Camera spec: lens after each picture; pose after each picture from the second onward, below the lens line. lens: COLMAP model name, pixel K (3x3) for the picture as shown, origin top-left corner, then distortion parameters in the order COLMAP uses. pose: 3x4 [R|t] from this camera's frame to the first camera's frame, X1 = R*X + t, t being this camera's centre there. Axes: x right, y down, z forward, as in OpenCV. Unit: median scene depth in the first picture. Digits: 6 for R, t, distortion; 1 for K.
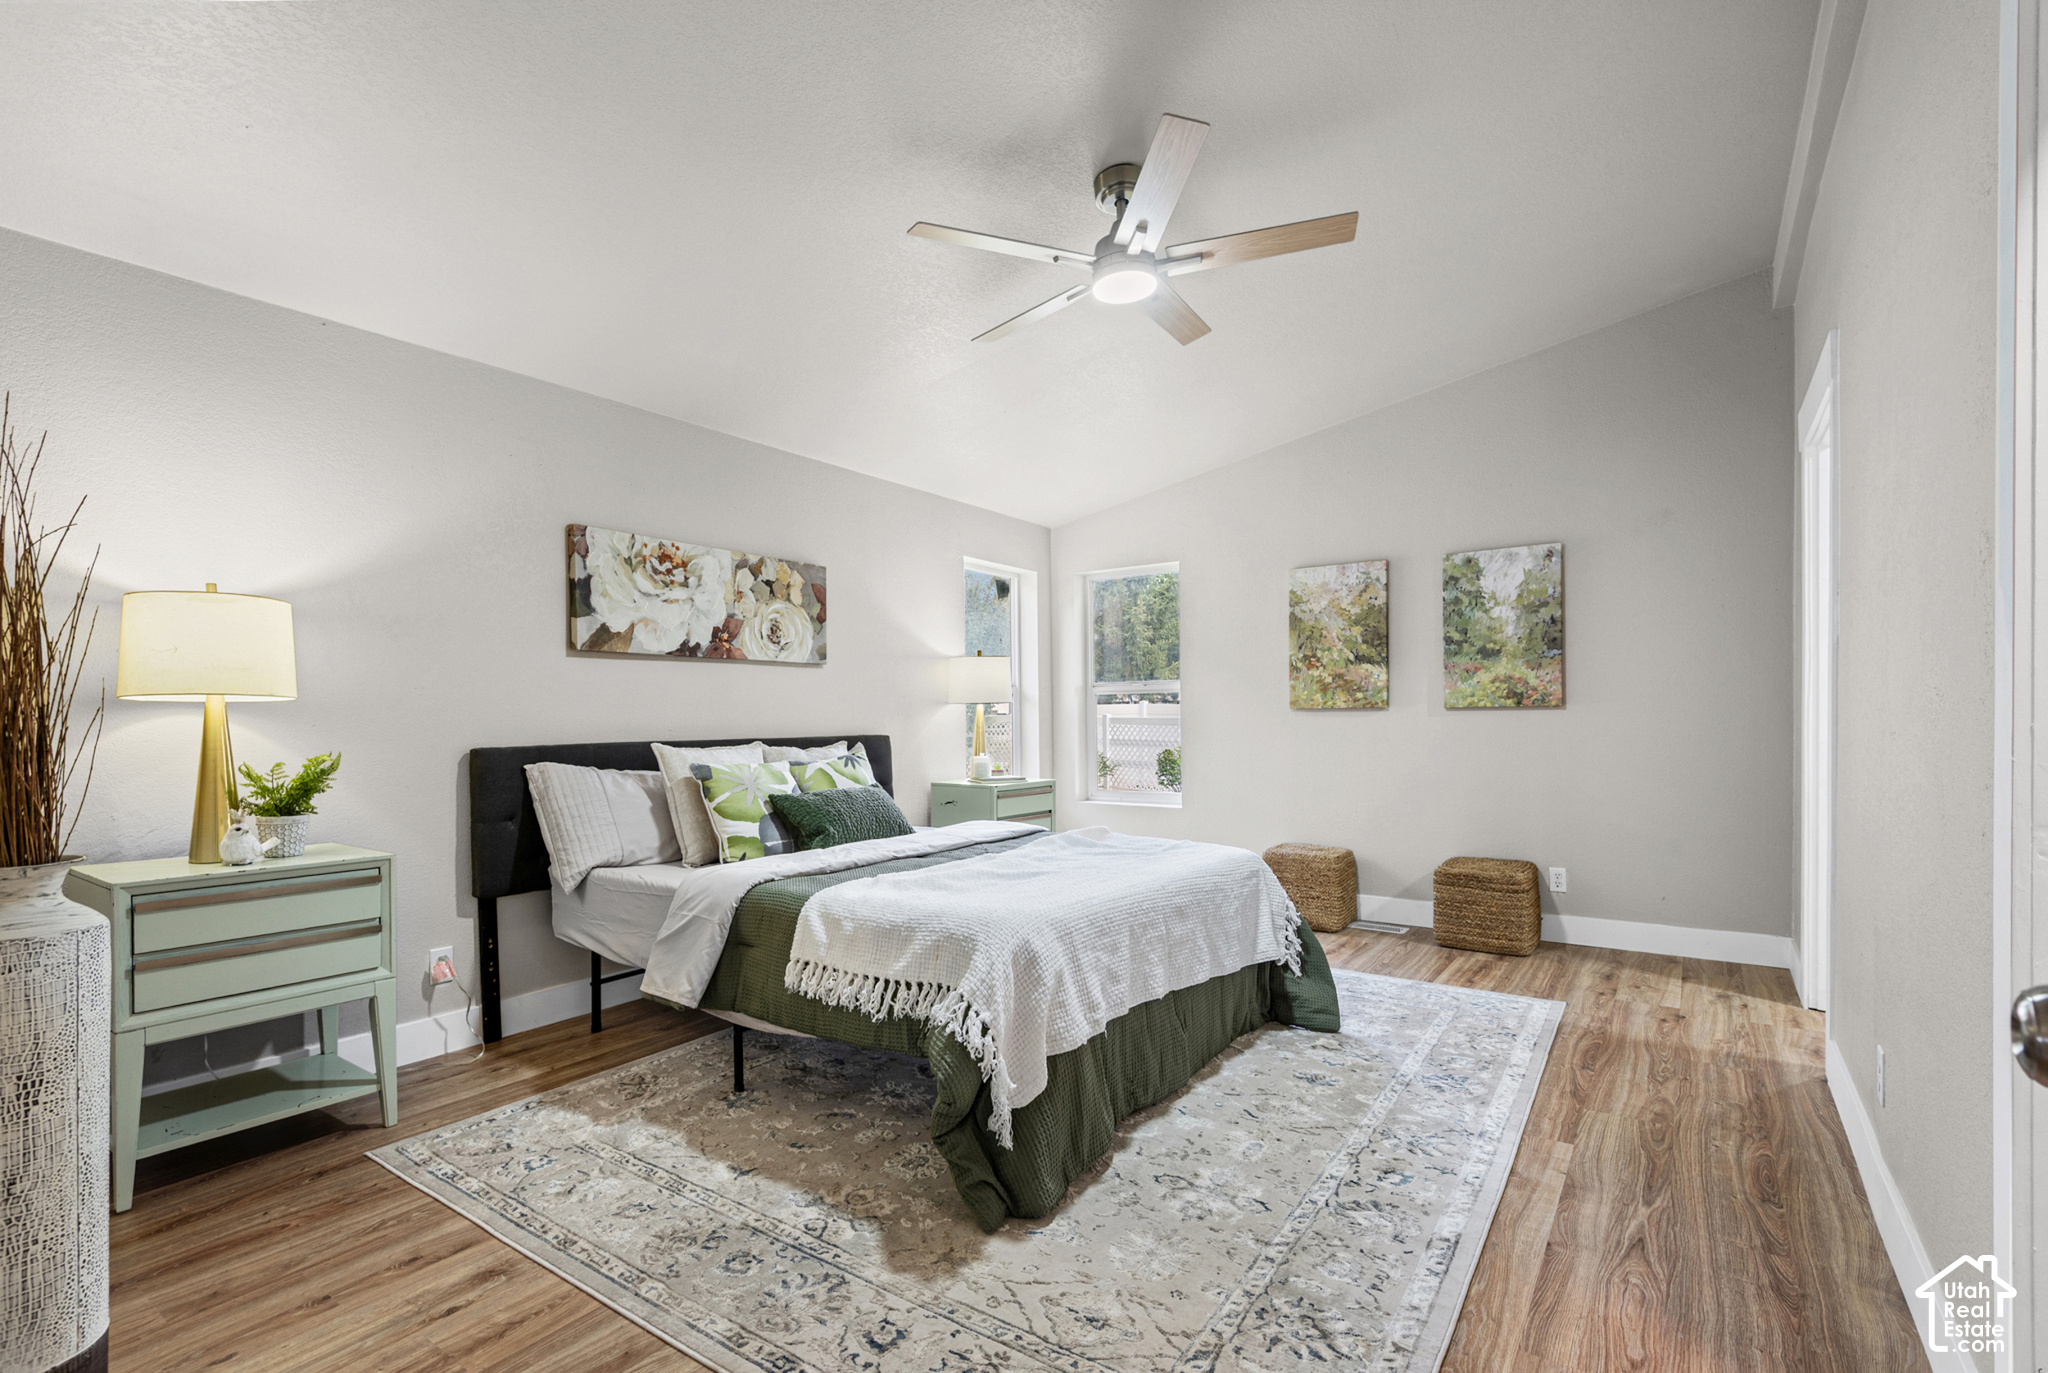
lens RADIAL K [[947.5, 0, 1014.7], [0, 947.5, 731.5], [0, 0, 1]] dist [0.013671, -0.008641]
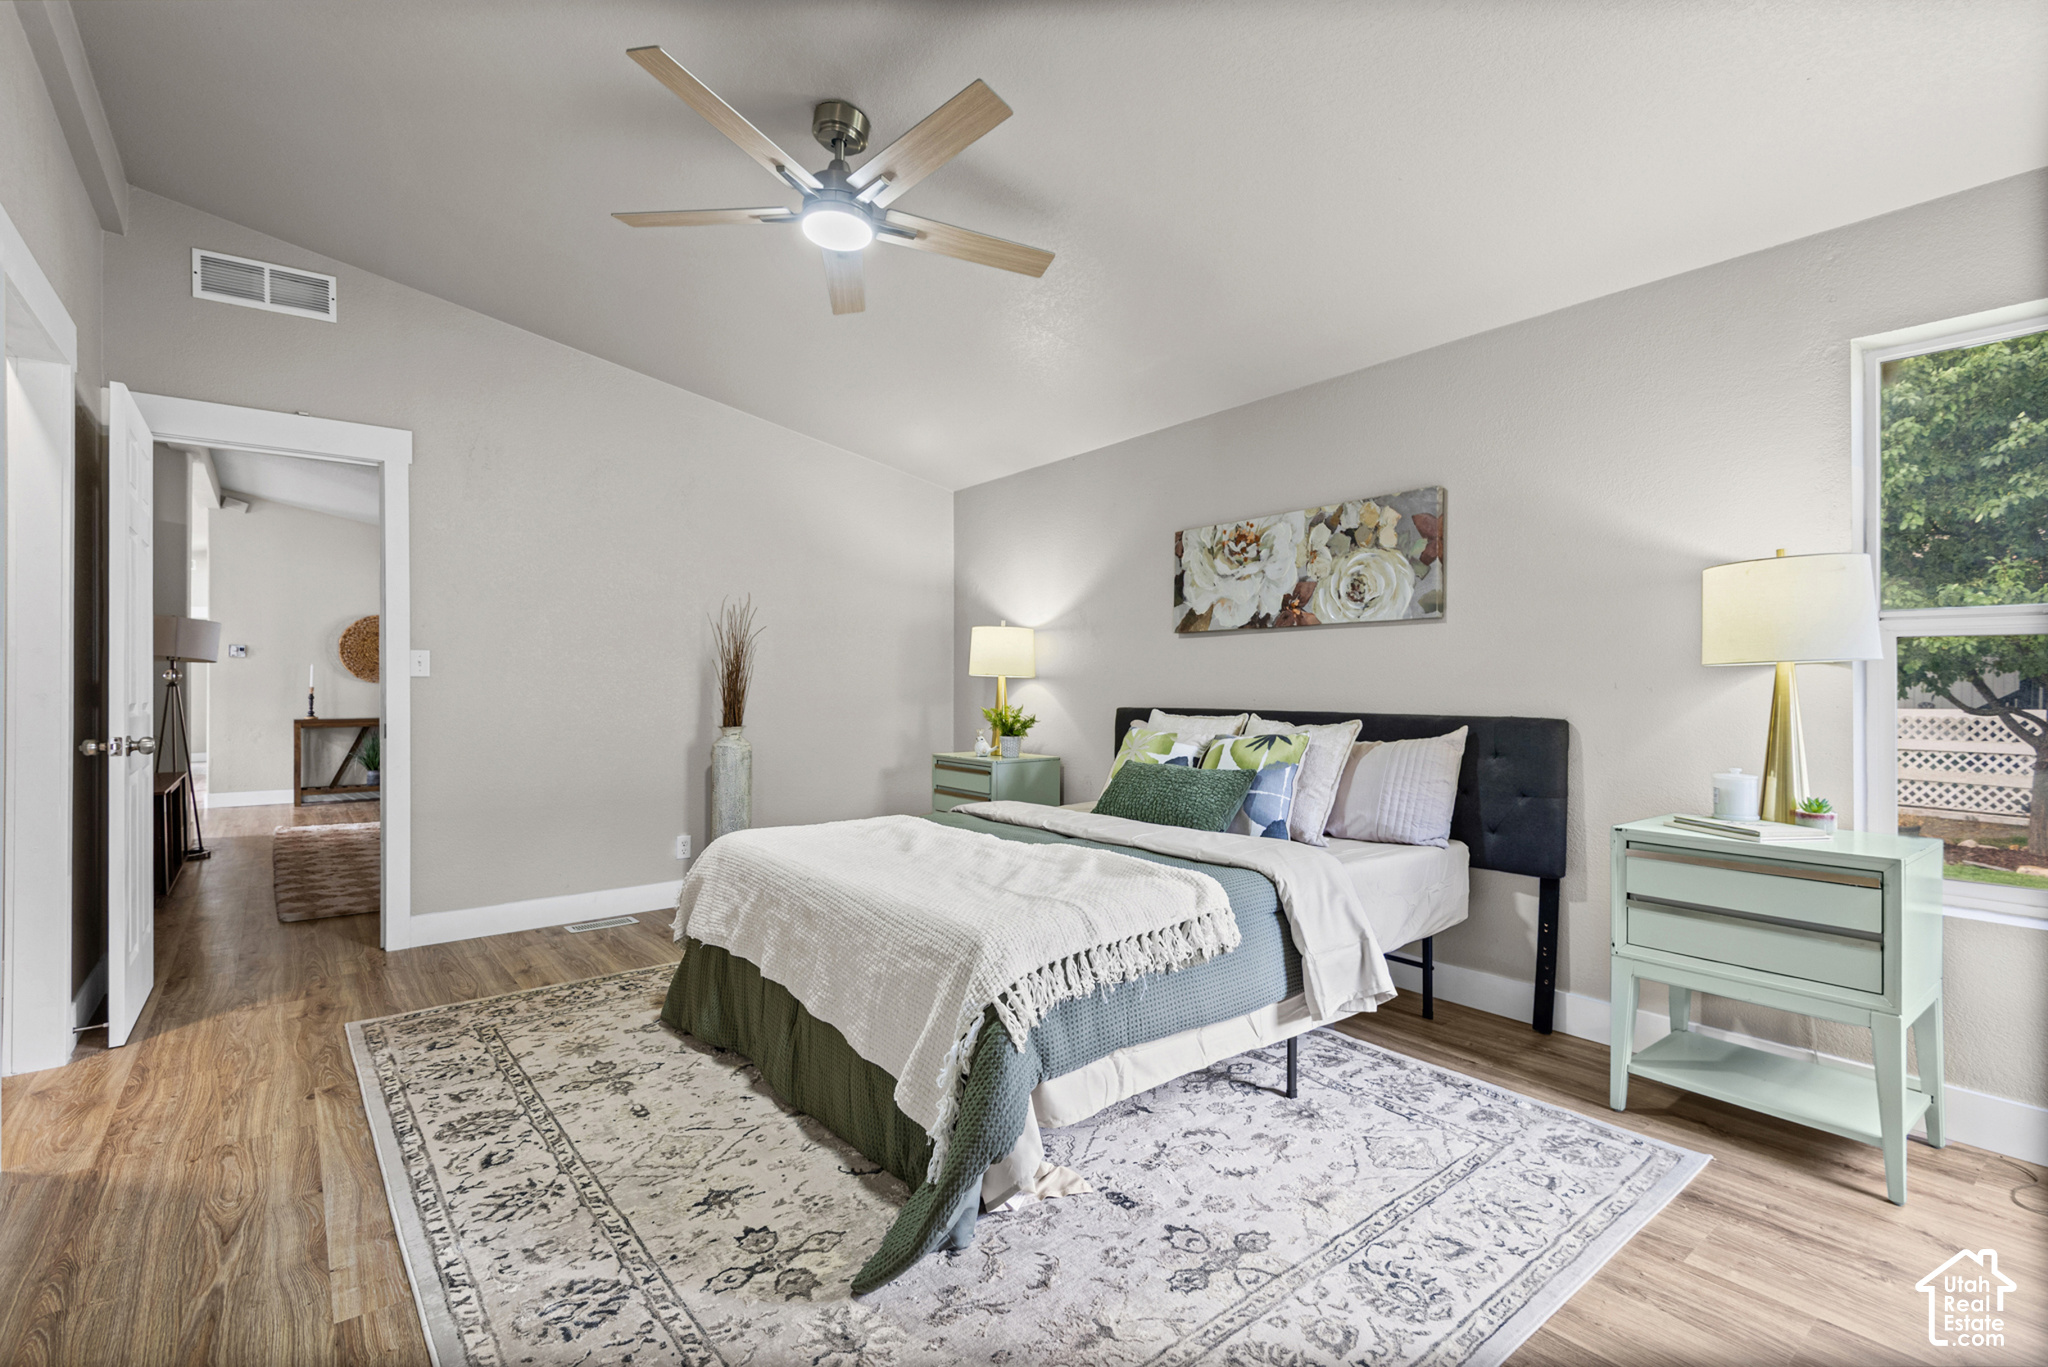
lens RADIAL K [[947.5, 0, 1037.3], [0, 947.5, 678.4], [0, 0, 1]] dist [0.013671, -0.008641]
pose [[-0.277015, -0.006362, -0.960844, 0.697544], [-0.017161, 0.999851, -0.001673, -0.019360], [0.960712, 0.016026, -0.277083, 1.050876]]
